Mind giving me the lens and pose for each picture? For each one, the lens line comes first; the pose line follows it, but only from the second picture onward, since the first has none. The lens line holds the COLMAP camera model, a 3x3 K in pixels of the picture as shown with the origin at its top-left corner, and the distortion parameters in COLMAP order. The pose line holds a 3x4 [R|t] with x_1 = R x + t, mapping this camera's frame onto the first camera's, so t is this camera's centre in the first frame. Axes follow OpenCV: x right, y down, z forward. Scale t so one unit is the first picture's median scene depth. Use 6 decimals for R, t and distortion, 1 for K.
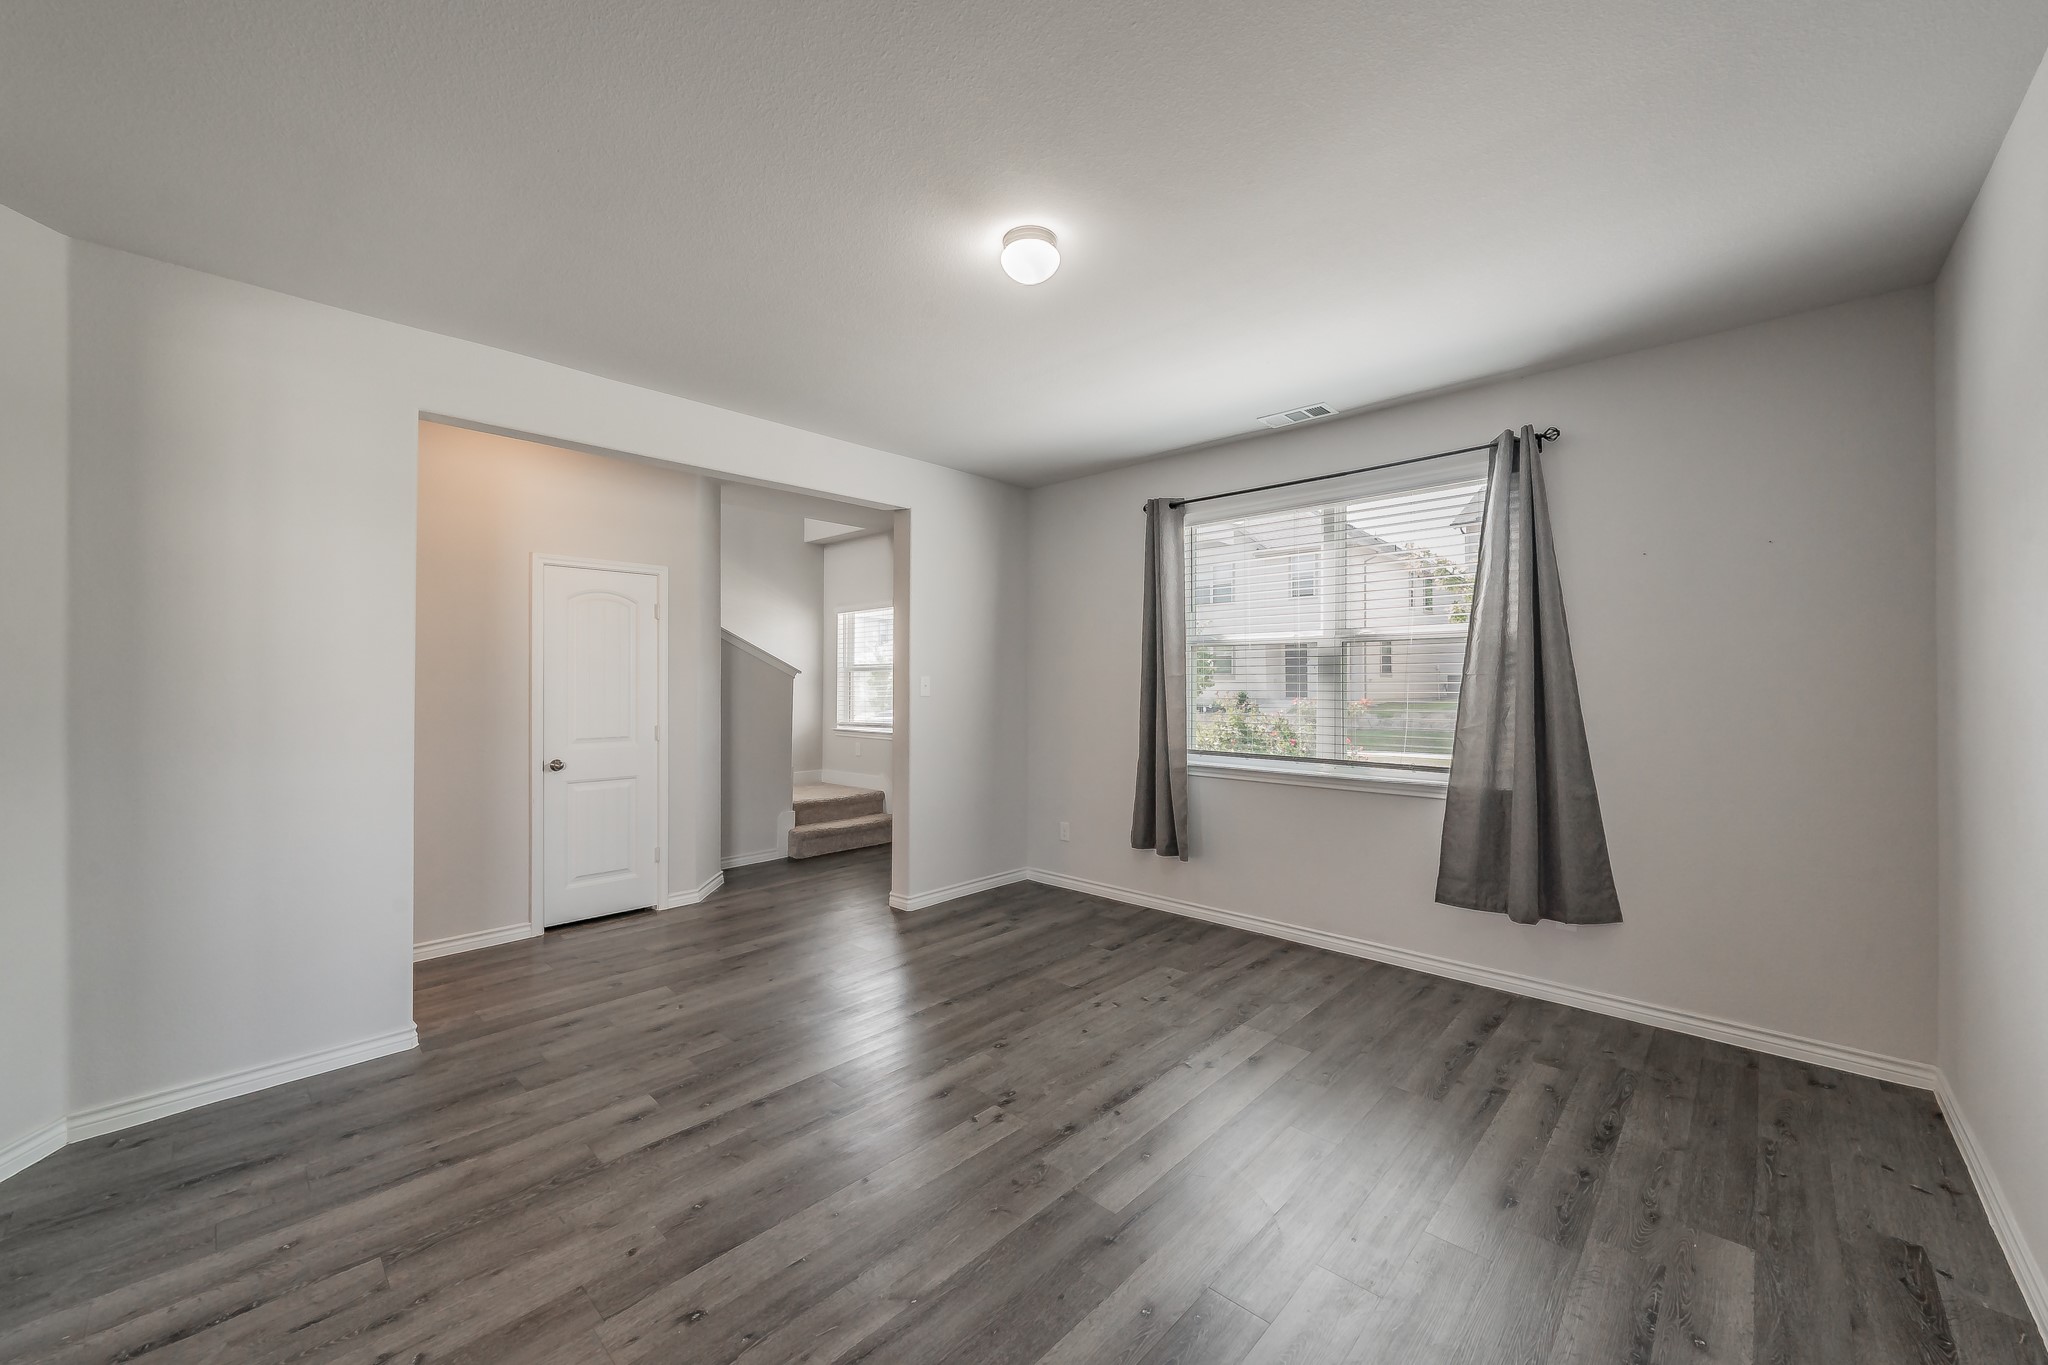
lens RADIAL K [[778.6, 0, 1023.6], [0, 778.6, 685.3], [0, 0, 1]] dist [0.001045, -0.000371]
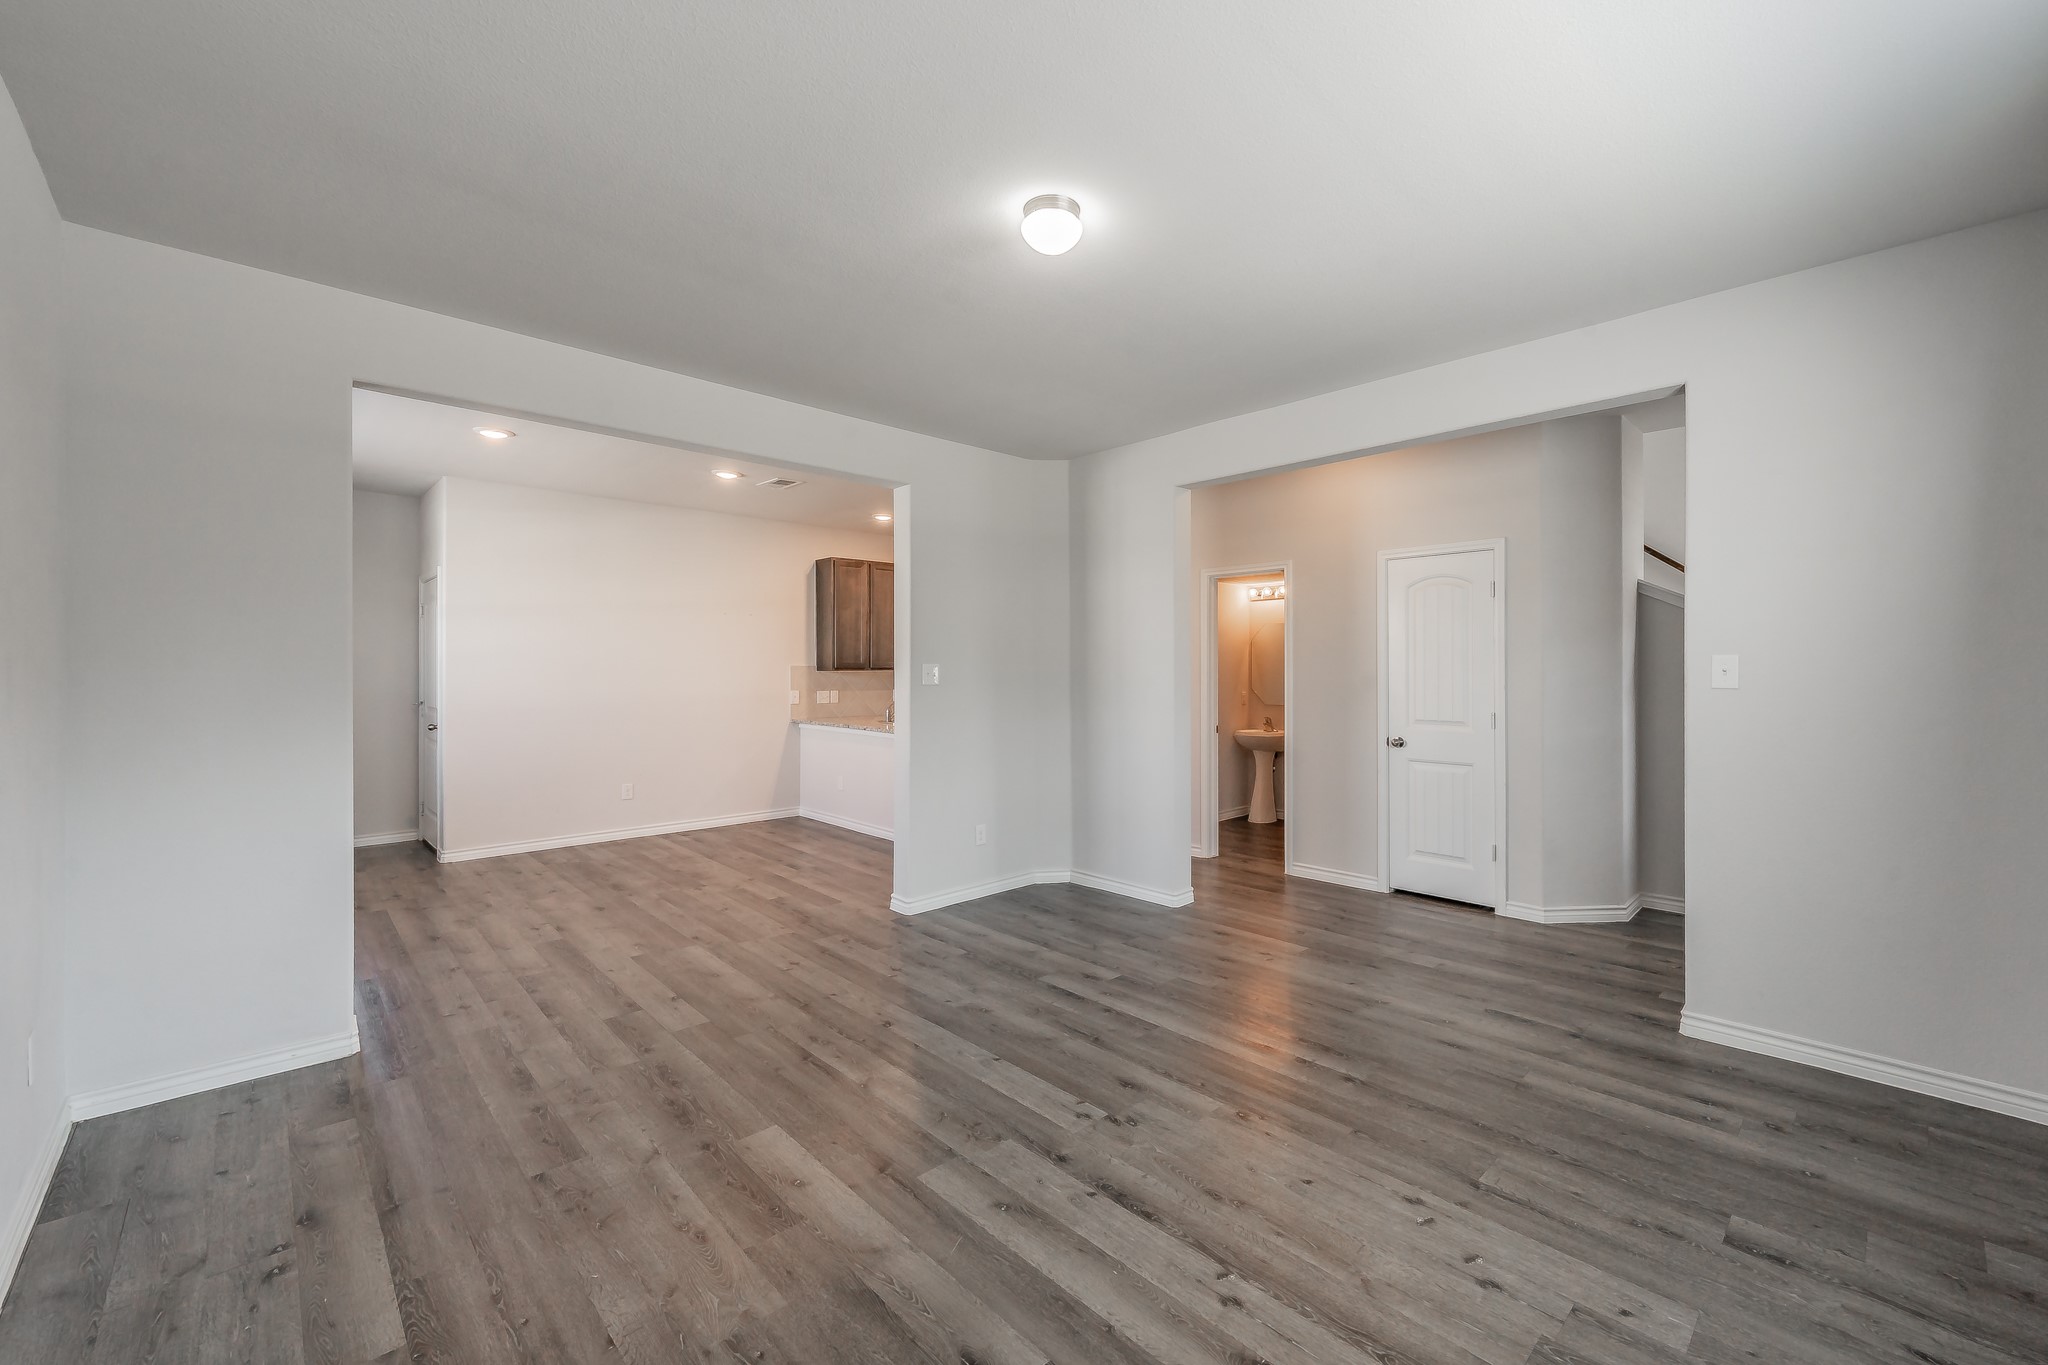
lens RADIAL K [[803.5, 0, 1053.2], [0, 803.5, 677.9], [0, 0, 1]] dist [-0.003145, 0.000566]
pose [[-0.025814, 0.013718, -0.999573, 0.853477], [0.000379, 0.999906, 0.013713, -0.005136], [0.999667, -0.000025, -0.025817, 0.874594]]
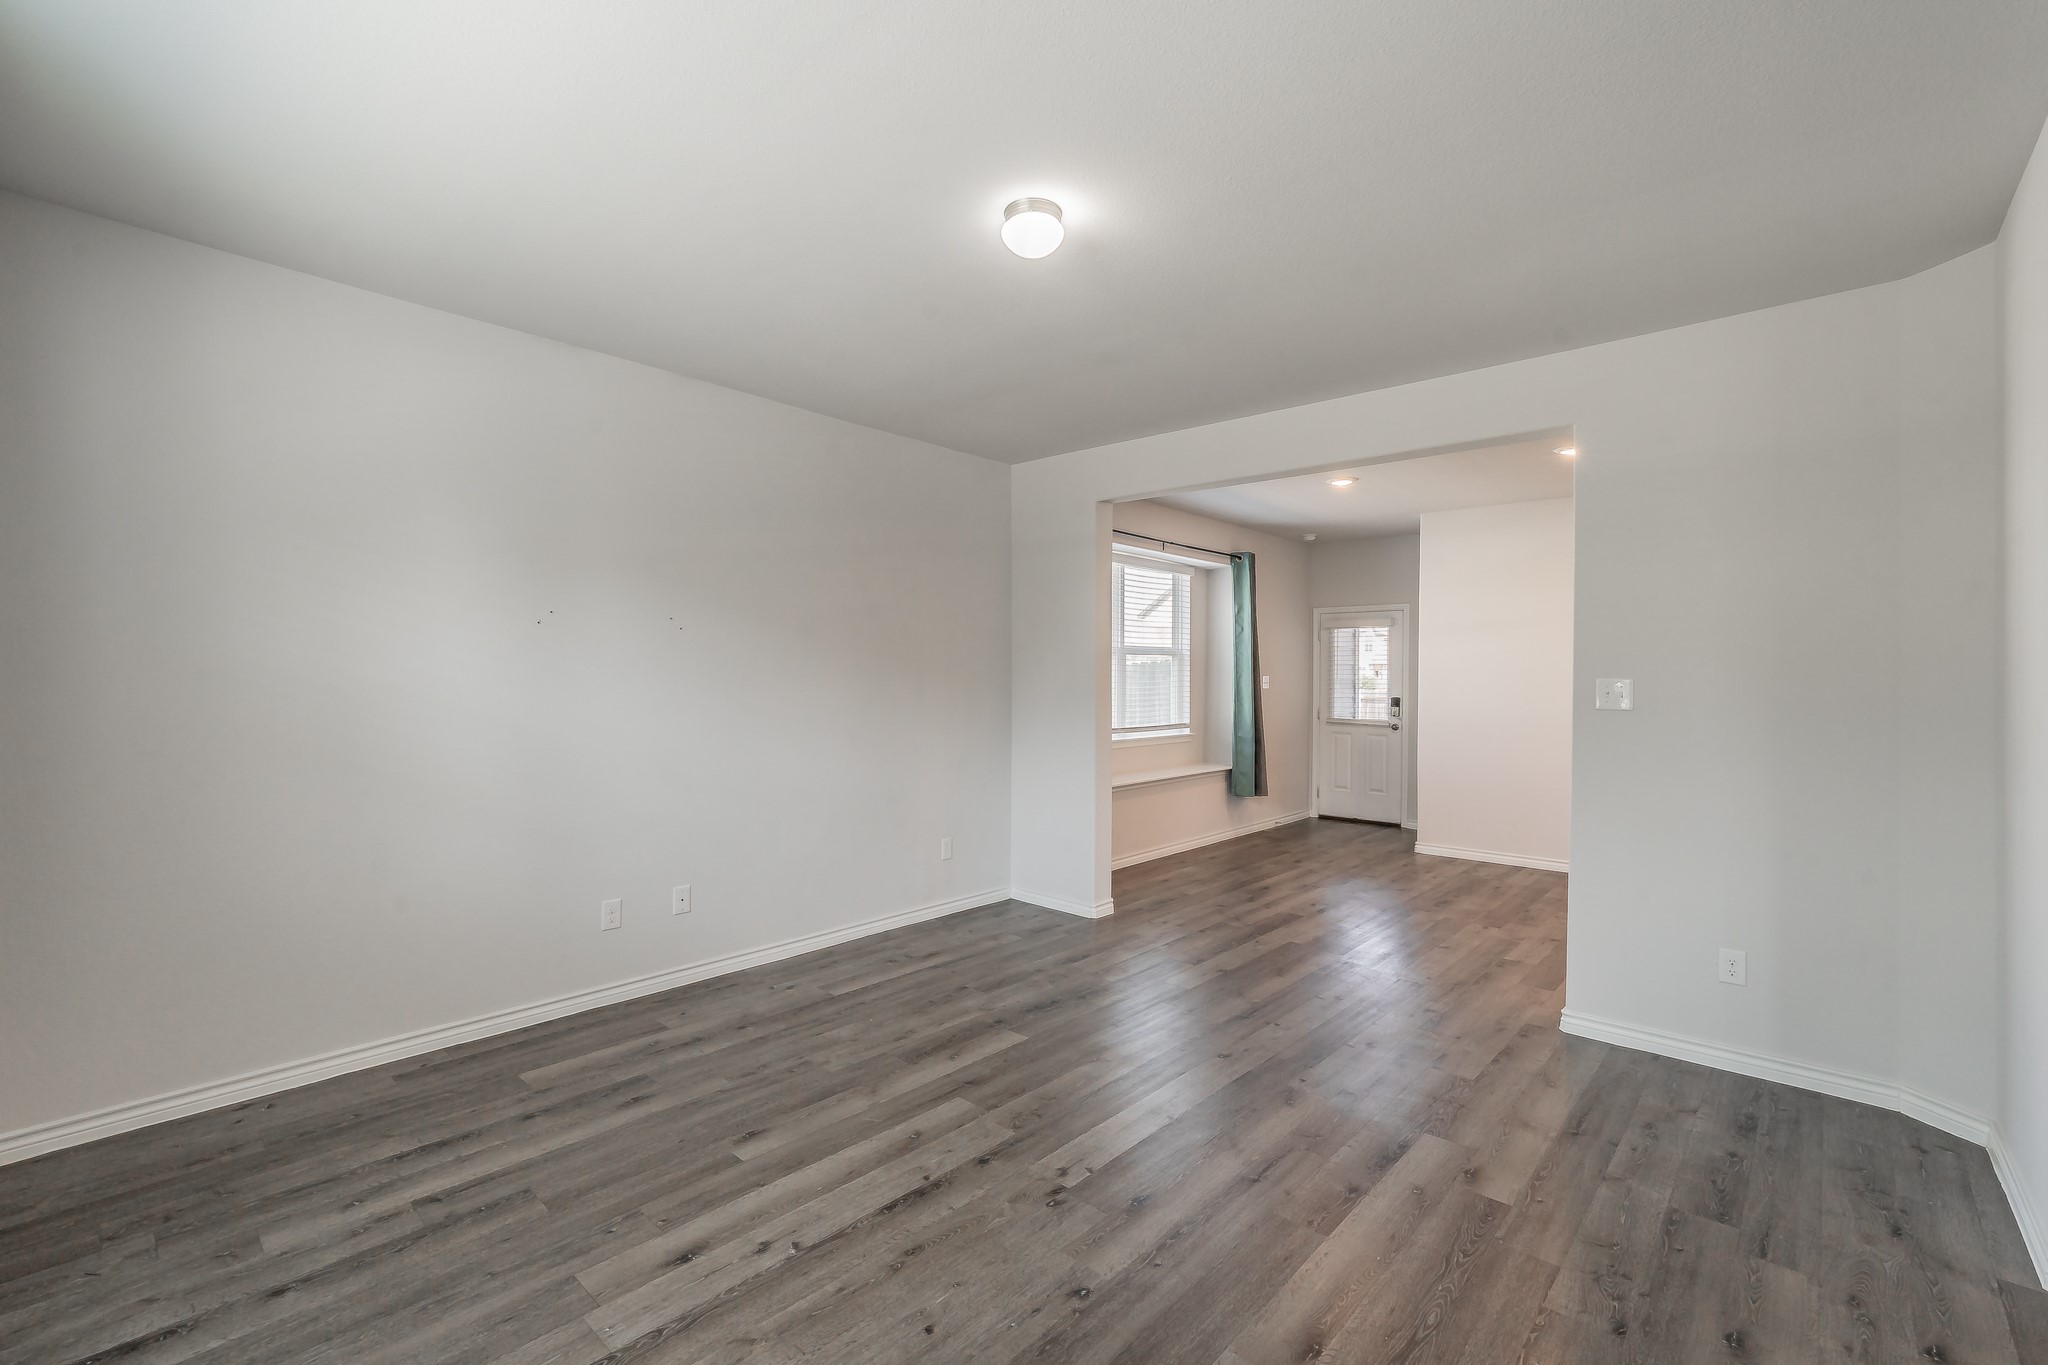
lens RADIAL K [[879.7, 0, 1070.2], [0, 879.7, 678.8], [0, 0, 1]] dist [-0.001033, 0.000057]
pose [[-0.997564, -0.006399, -0.069467, 0.028566], [-0.006464, 0.999979, 0.000719, -0.006802], [0.069461, 0.001166, -0.997584, 1.769754]]
